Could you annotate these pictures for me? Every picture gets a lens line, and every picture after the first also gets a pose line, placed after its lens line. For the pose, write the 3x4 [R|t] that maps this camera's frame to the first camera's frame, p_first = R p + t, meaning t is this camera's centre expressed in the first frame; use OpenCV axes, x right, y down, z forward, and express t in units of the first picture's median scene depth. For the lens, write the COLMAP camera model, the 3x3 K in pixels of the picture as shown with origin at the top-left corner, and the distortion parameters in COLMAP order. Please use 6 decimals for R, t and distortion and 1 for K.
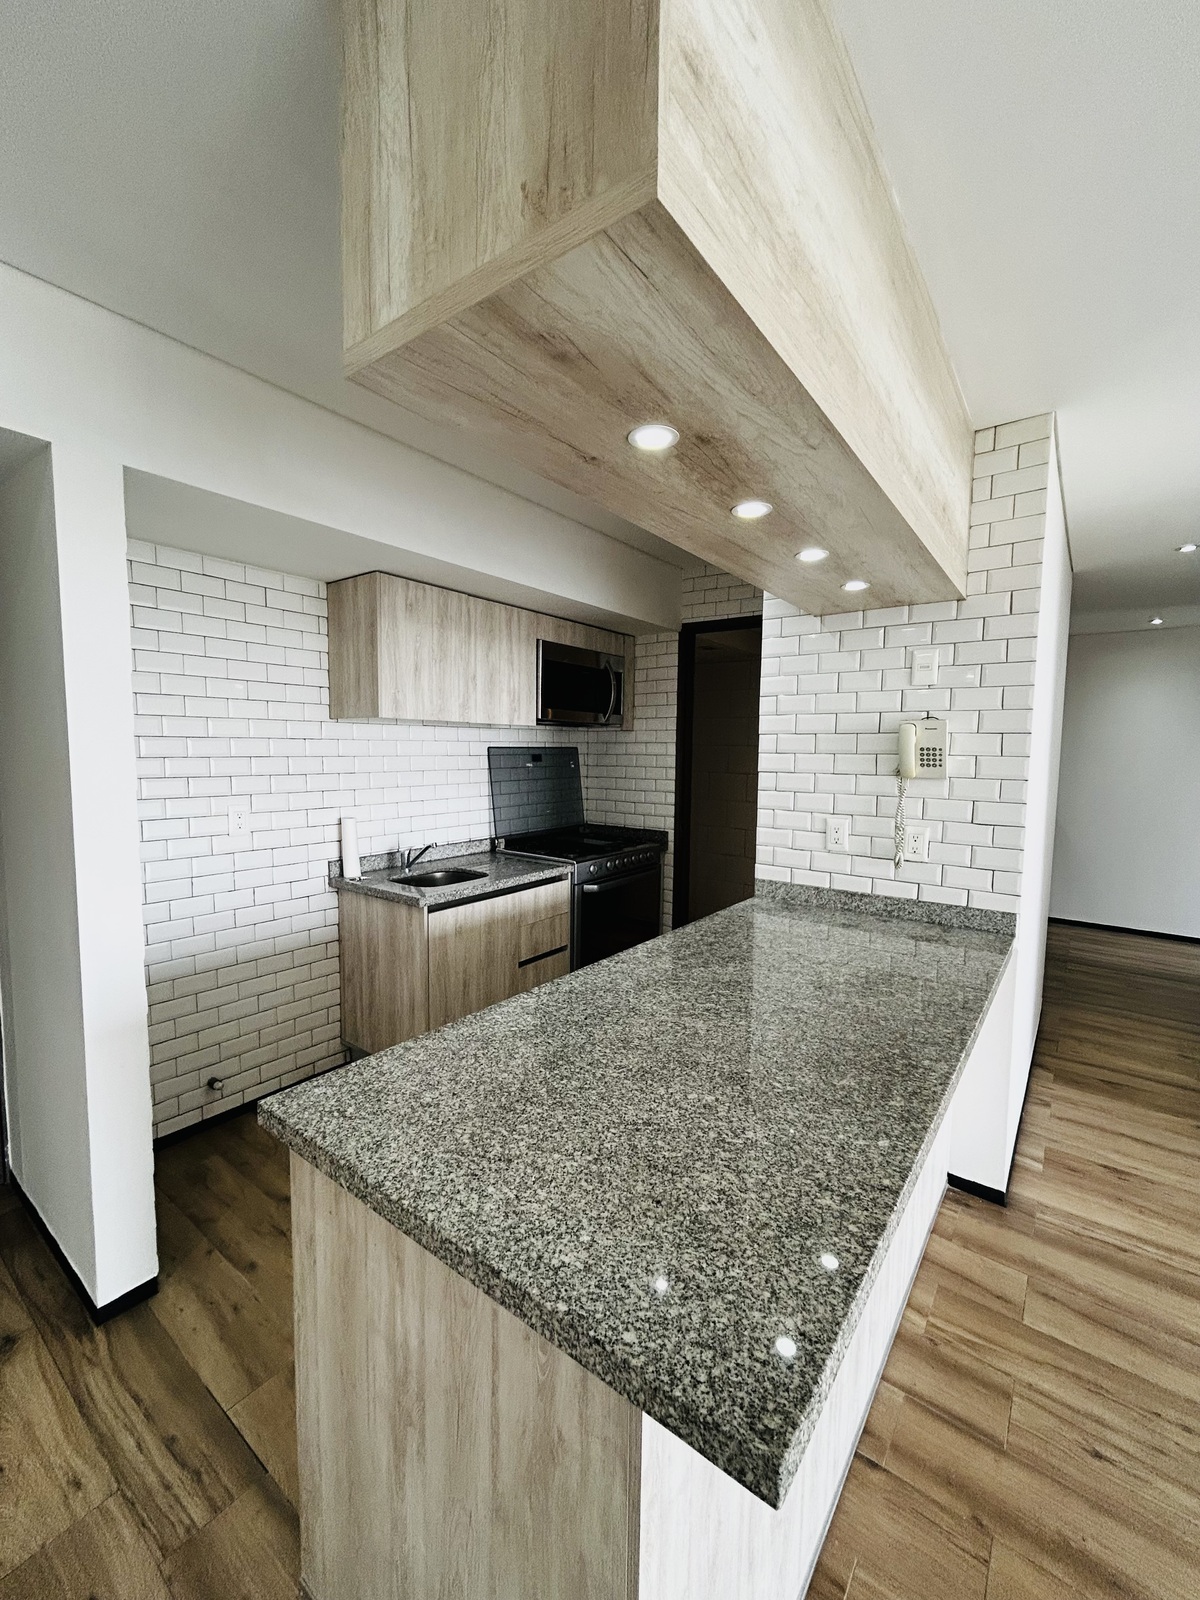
lens RADIAL K [[646.7, 0, 600.3], [0, 646.7, 798.6], [0, 0, 1]] dist [-0.009577, 0.001215]
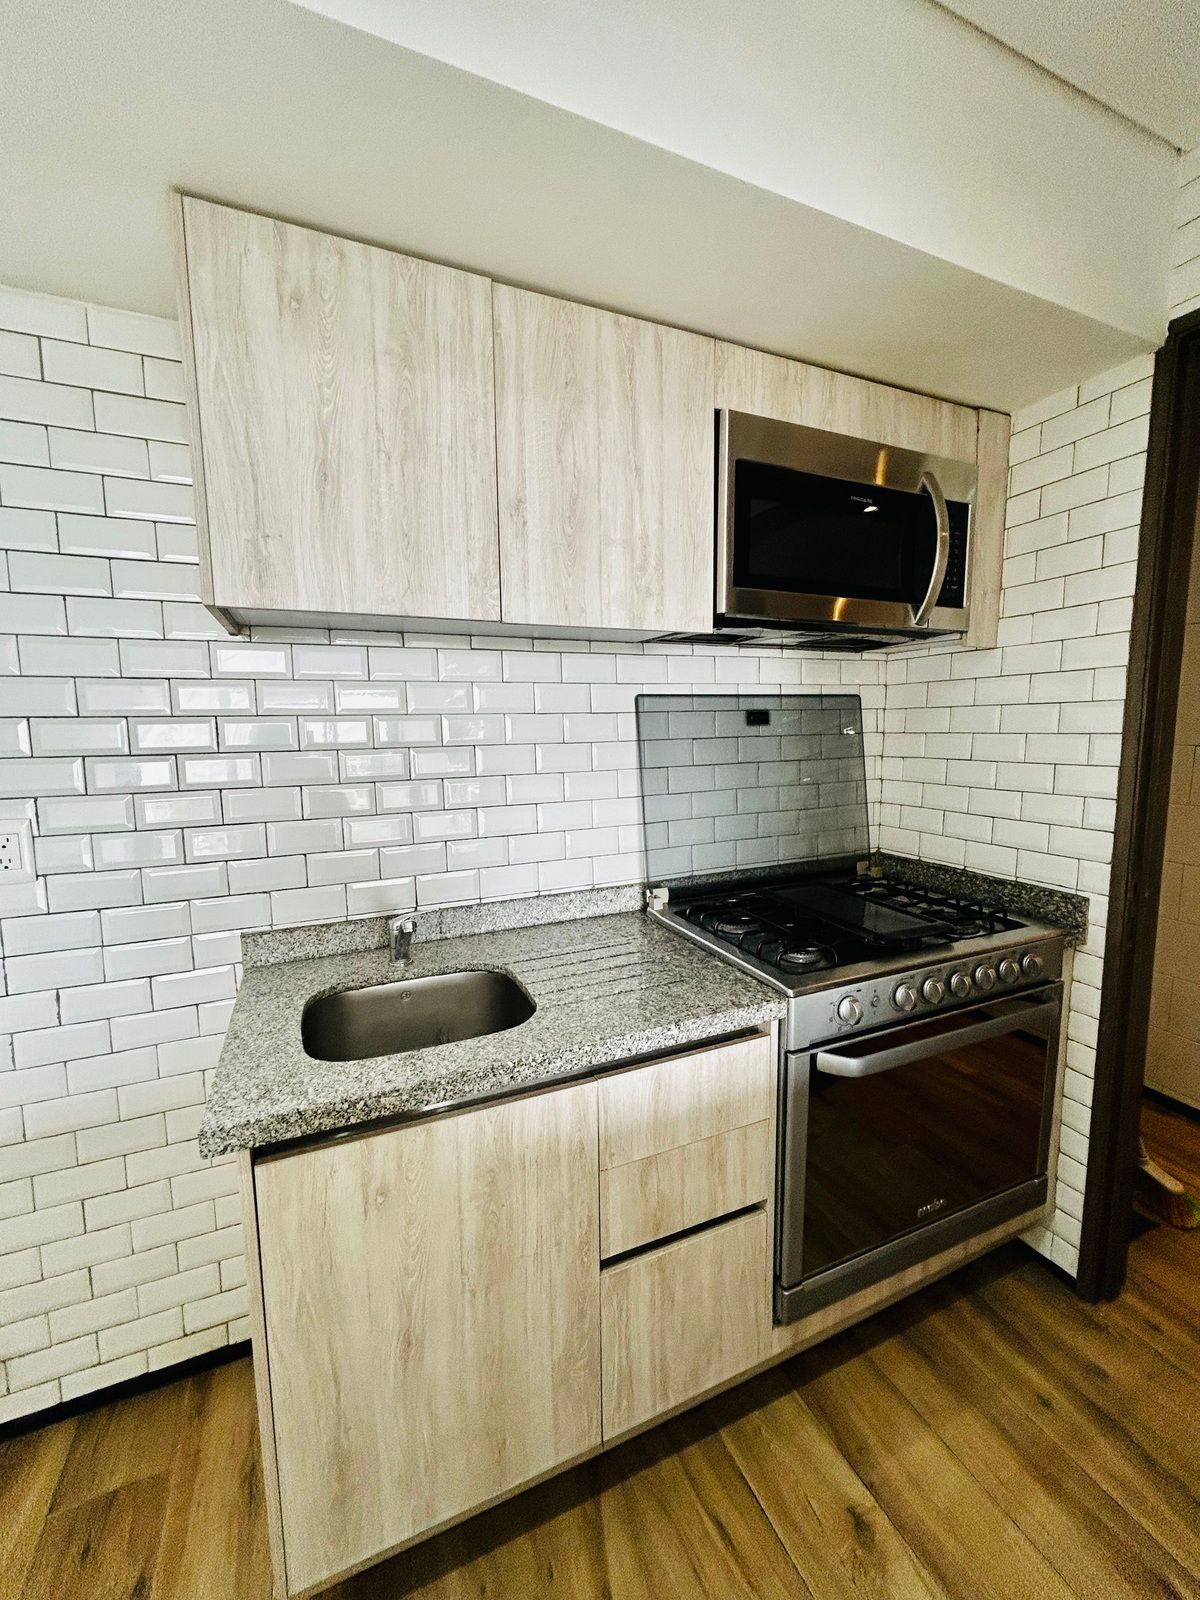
lens RADIAL K [[646.7, 0, 602.3], [0, 646.7, 796.5], [0, 0, 1]] dist [-0.009577, 0.001215]
pose [[0.875391, 0.033839, -0.482230, 0.036308], [-0.016556, 0.999060, 0.040053, -0.023628], [0.483132, -0.027078, 0.875129, 0.569558]]
